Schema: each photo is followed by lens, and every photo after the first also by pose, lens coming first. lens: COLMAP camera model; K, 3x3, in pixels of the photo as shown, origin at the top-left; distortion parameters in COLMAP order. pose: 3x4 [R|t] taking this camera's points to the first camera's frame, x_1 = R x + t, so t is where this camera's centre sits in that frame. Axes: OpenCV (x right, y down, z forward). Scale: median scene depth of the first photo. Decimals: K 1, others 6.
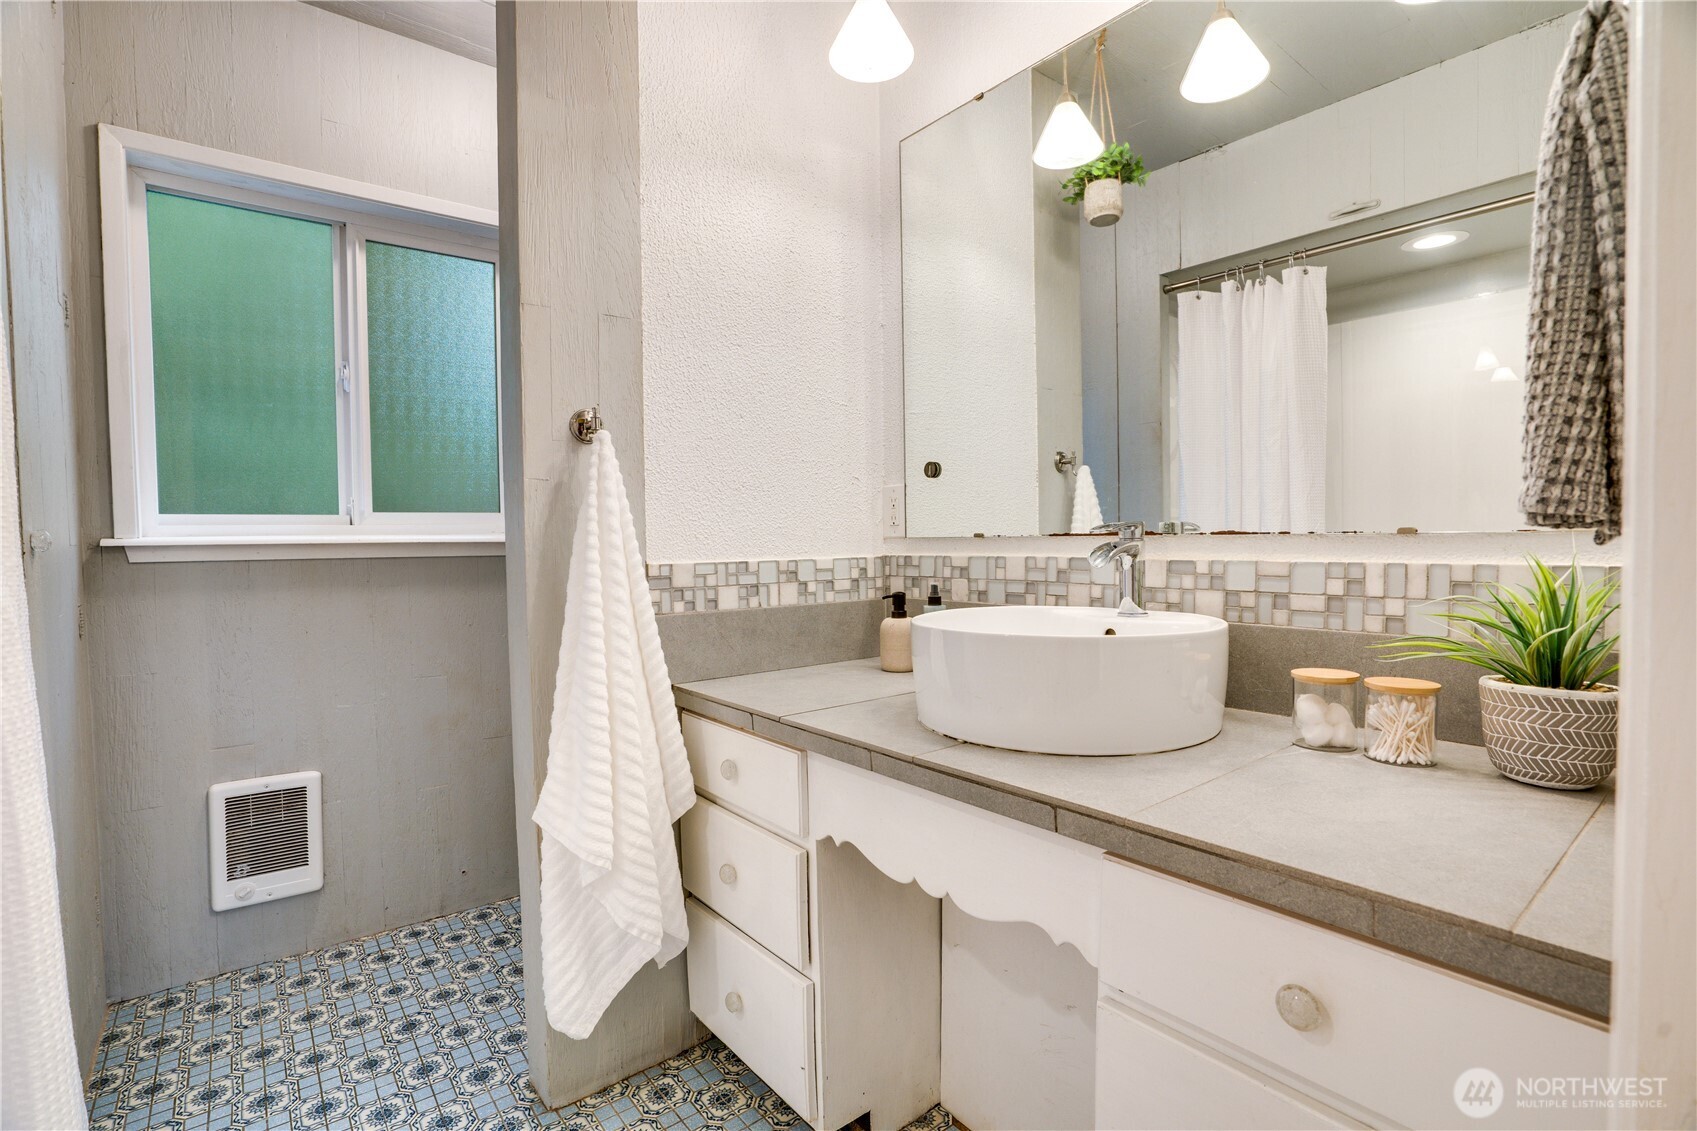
lens RADIAL K [[788.3, 0, 840.1], [0, 788.3, 563.9], [0, 0, 1]] dist [0.003834, 0.001748]
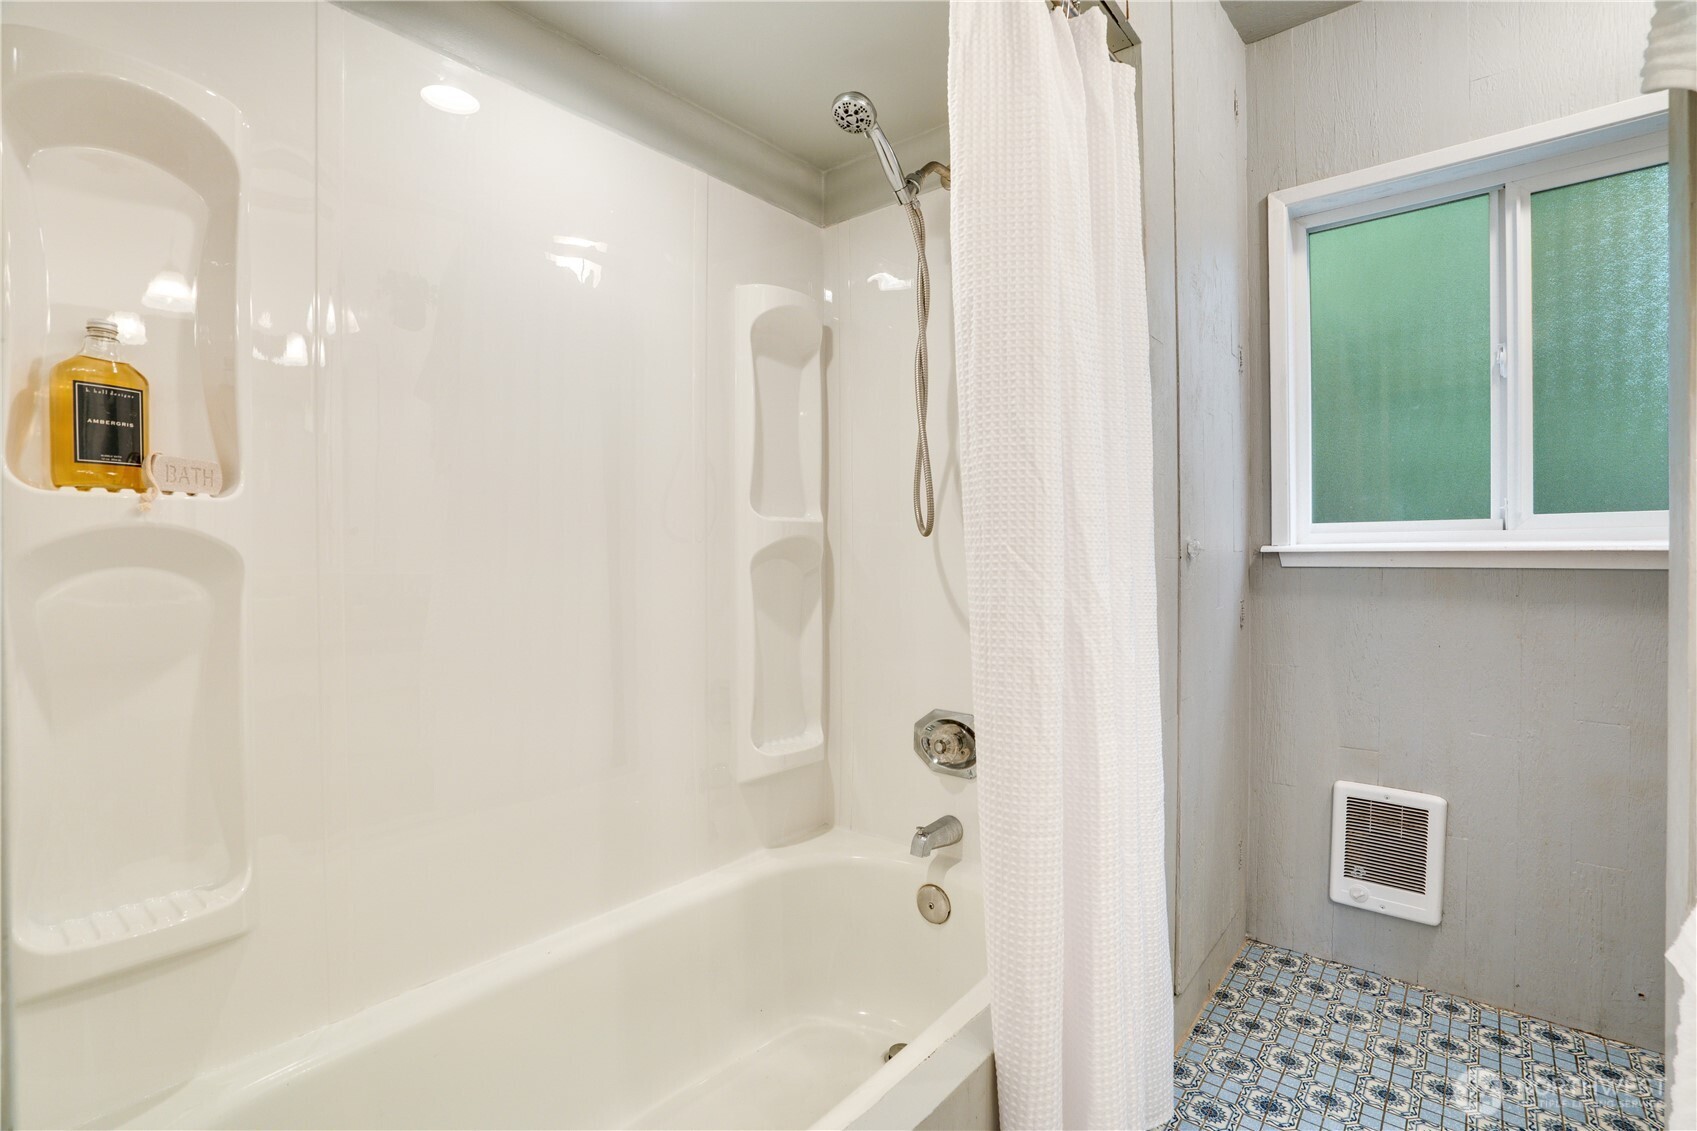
lens RADIAL K [[806.4, 0, 833.6], [0, 806.4, 565.7], [0, 0, 1]] dist [-0.004795, 0.001894]
pose [[0.239363, 0.023765, -0.970639, 0.078175], [-0.029434, 0.999419, 0.017210, -0.003874], [0.970484, 0.024451, 0.239923, 0.088105]]
